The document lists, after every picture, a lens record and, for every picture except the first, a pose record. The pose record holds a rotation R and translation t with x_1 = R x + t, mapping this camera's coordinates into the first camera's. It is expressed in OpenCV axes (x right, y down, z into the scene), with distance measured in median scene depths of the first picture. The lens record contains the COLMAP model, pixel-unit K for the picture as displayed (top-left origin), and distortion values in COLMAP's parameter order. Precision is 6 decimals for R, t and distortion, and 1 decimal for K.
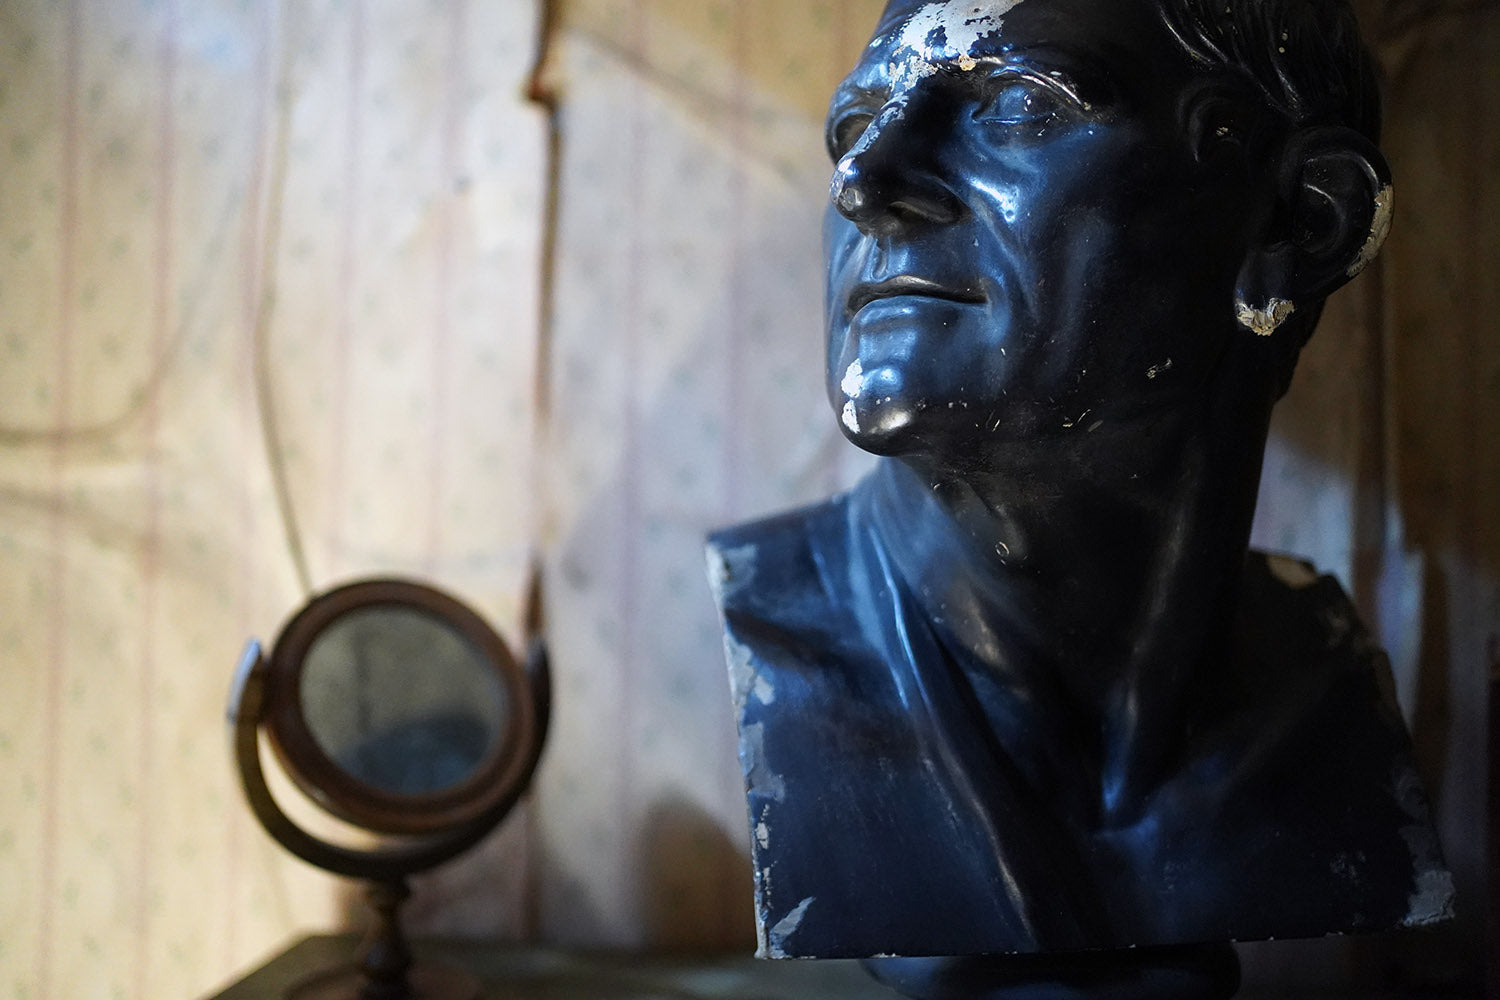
lens RADIAL K [[1535.2, 0, 764.7], [0, 1535.2, 492.6], [0, 0, 1]] dist [0.048431, 0.000000]
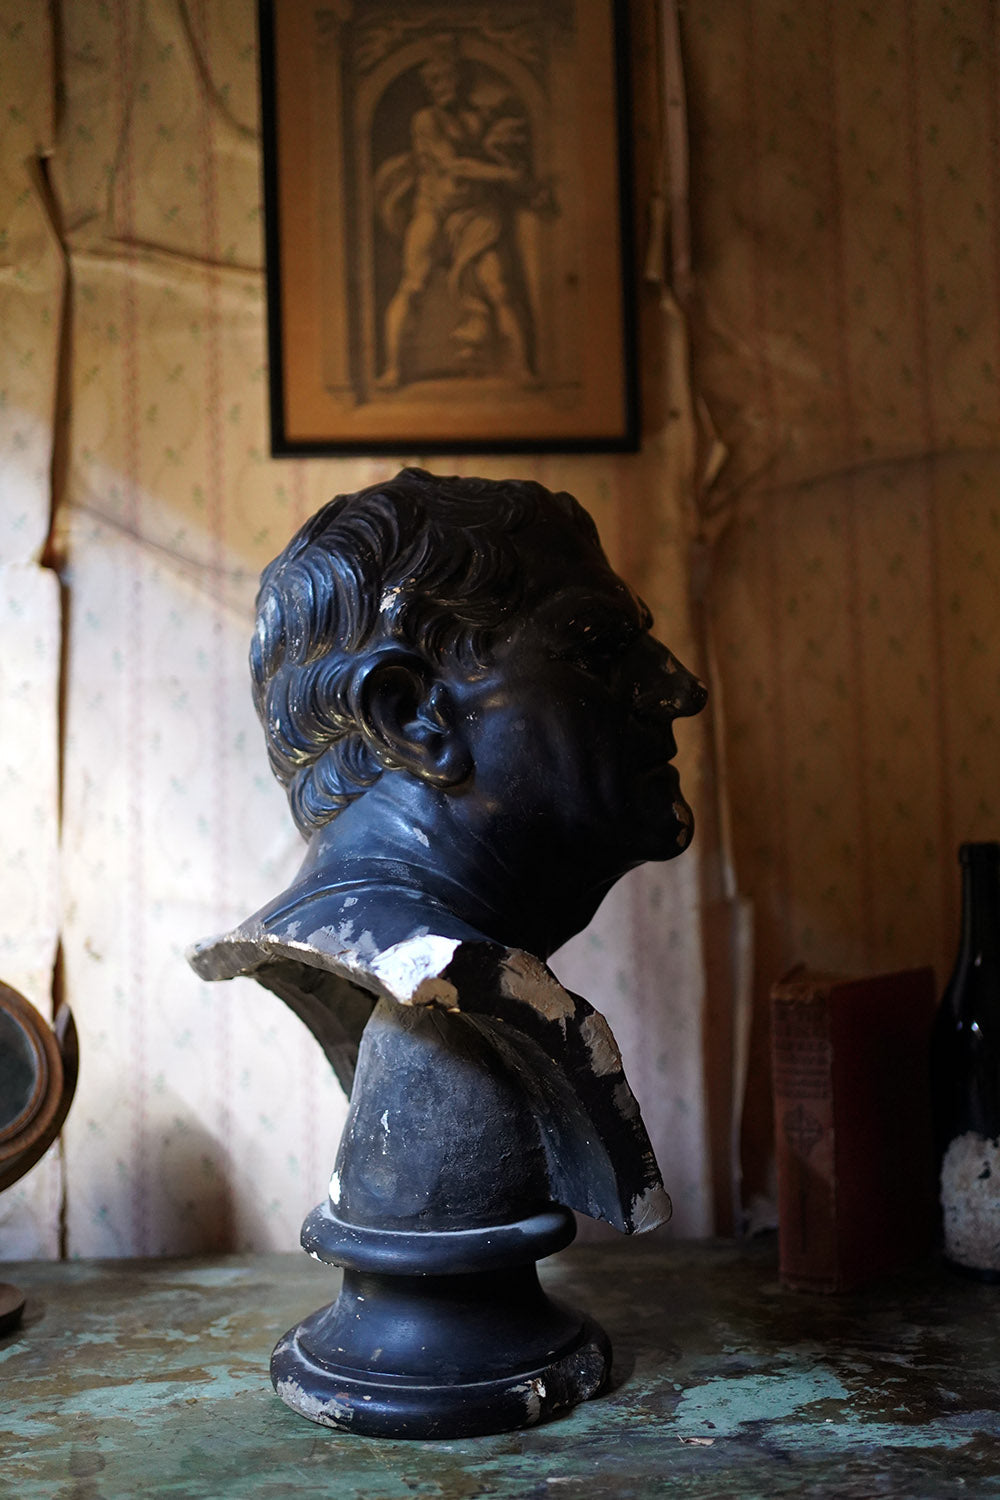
lens RADIAL K [[1535.2, 0, 503.2], [0, 1535.2, 755.3], [0, 0, 1]] dist [0.048431, 0.000000]
pose [[0.988759, -0.034862, 0.145395, 0.045301], [0.040546, 0.998518, -0.036315, -0.075271], [-0.143913, 0.041802, 0.988707, -0.449927]]
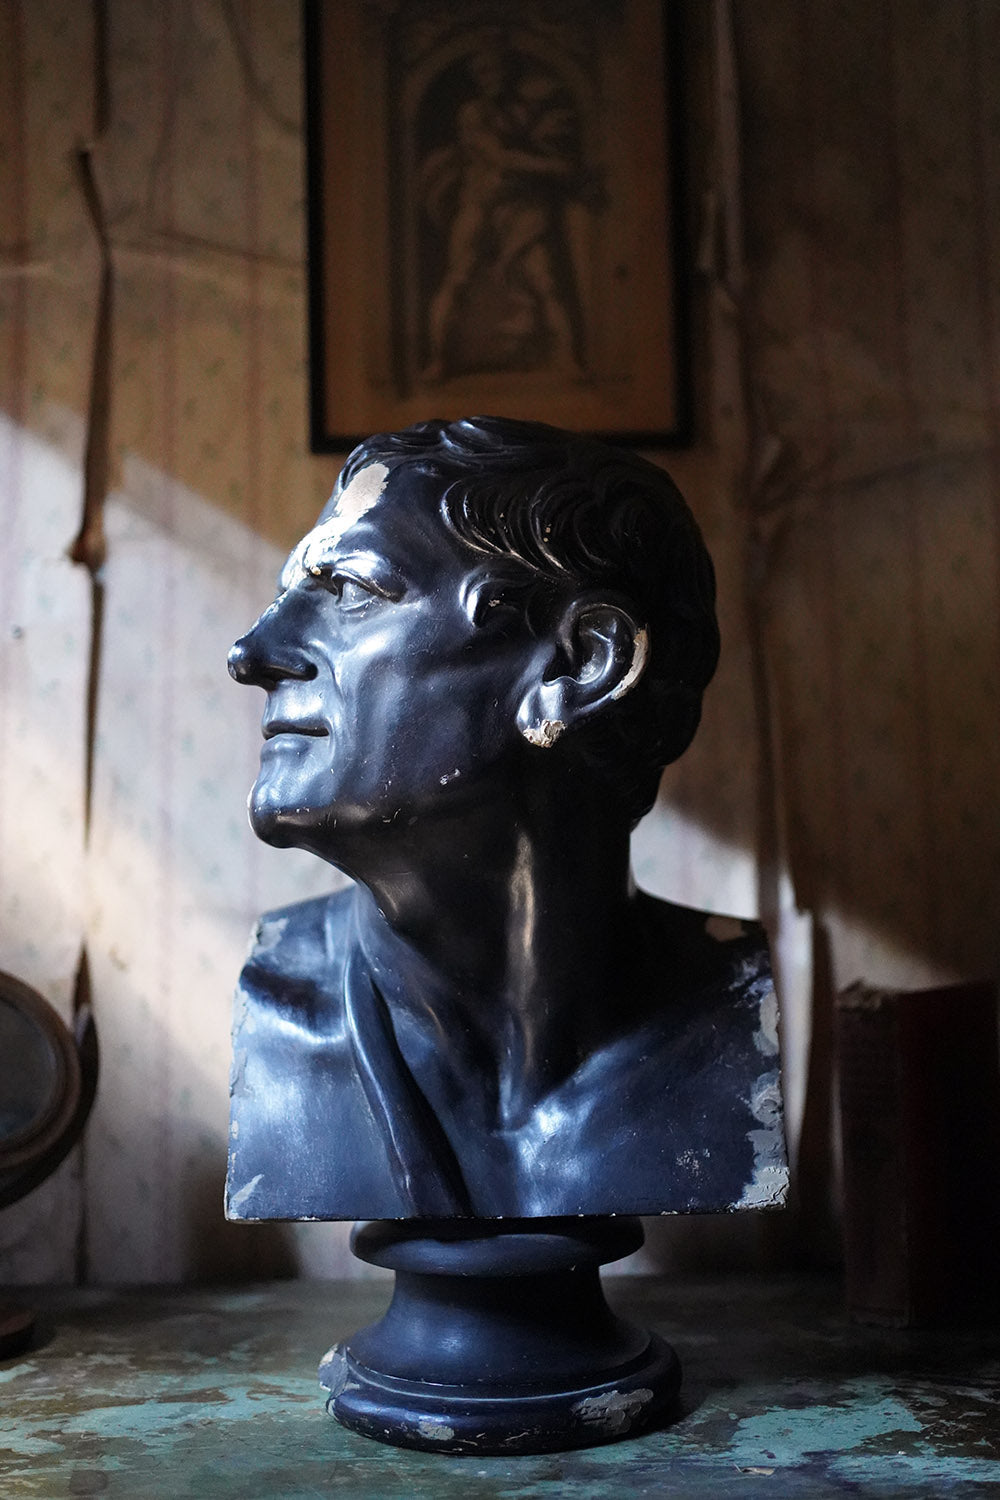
lens RADIAL K [[1535.2, 0, 505.3], [0, 1535.2, 756.1], [0, 0, 1]] dist [0.048431, 0.000000]
pose [[0.992832, -0.022272, 0.117424, 0.060079], [0.032560, 0.995725, -0.086439, 0.018596], [-0.114997, 0.089643, 0.989313, -0.353504]]
